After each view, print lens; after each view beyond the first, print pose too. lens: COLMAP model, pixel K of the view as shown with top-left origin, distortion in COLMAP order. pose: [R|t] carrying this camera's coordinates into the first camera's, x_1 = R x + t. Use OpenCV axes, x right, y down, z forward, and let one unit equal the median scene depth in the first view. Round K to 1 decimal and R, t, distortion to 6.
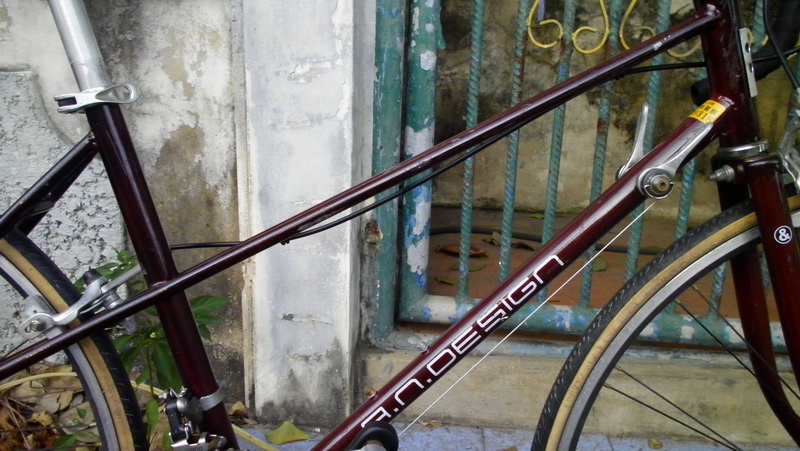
lens RADIAL K [[680.7, 0, 401.7], [0, 680.7, 227.0], [0, 0, 1]] dist [0.009025, 0.001973]
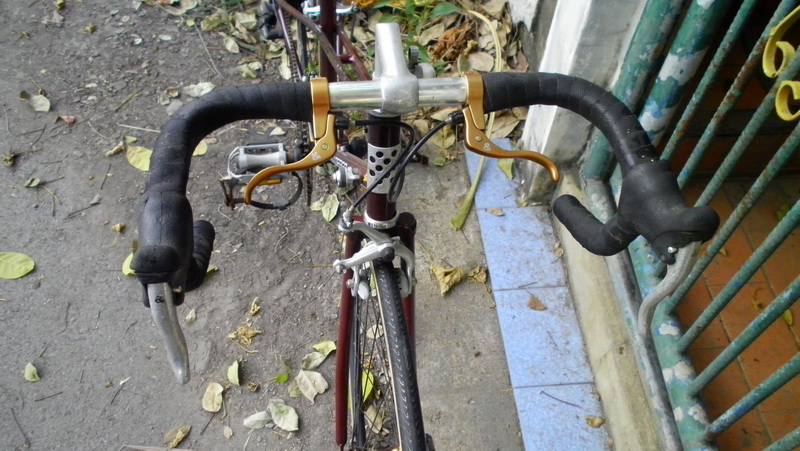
lens RADIAL K [[680.7, 0, 401.7], [0, 680.7, 227.0], [0, 0, 1]] dist [0.009025, 0.001973]
pose [[0.164257, 0.792607, -0.587191, 0.715405], [-0.272694, 0.608565, 0.745176, -0.601960], [0.947975, 0.037723, 0.316101, 0.349939]]
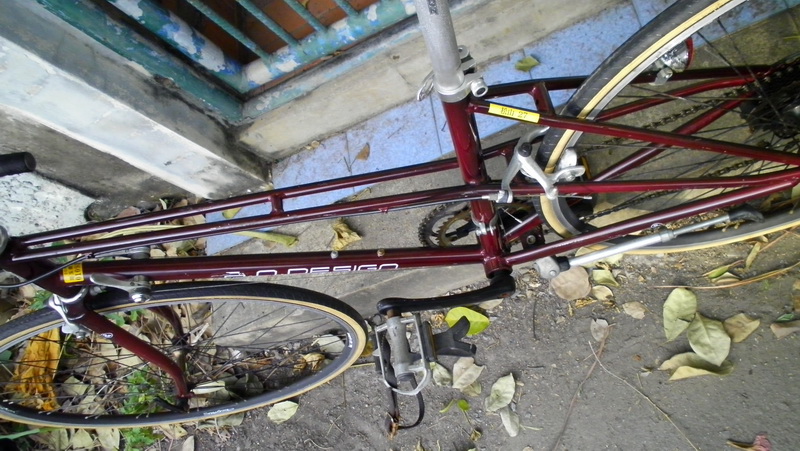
lens RADIAL K [[680.7, 0, 401.7], [0, 680.7, 227.0], [0, 0, 1]] dist [0.009025, 0.001973]
pose [[0.829810, -0.400171, -0.388946, 0.649139], [0.553068, 0.496852, 0.668771, -0.422972], [-0.074374, -0.770066, 0.633614, 0.047817]]
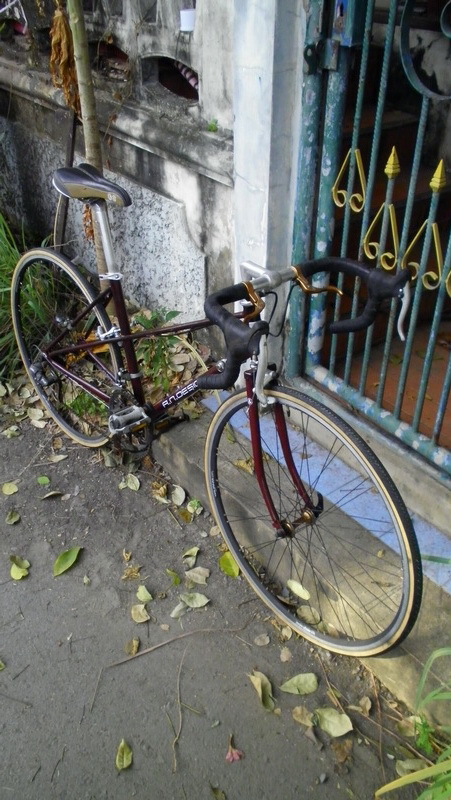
lens RADIAL K [[680.7, 0, 225.5], [0, 680.7, 400.0], [0, 0, 1]] dist [0.009025, 0.001973]
pose [[0.659847, 0.402543, -0.634477, 1.146579], [-0.161985, 0.900745, 0.403014, -0.549110], [0.733732, -0.163151, 0.659559, -0.423642]]
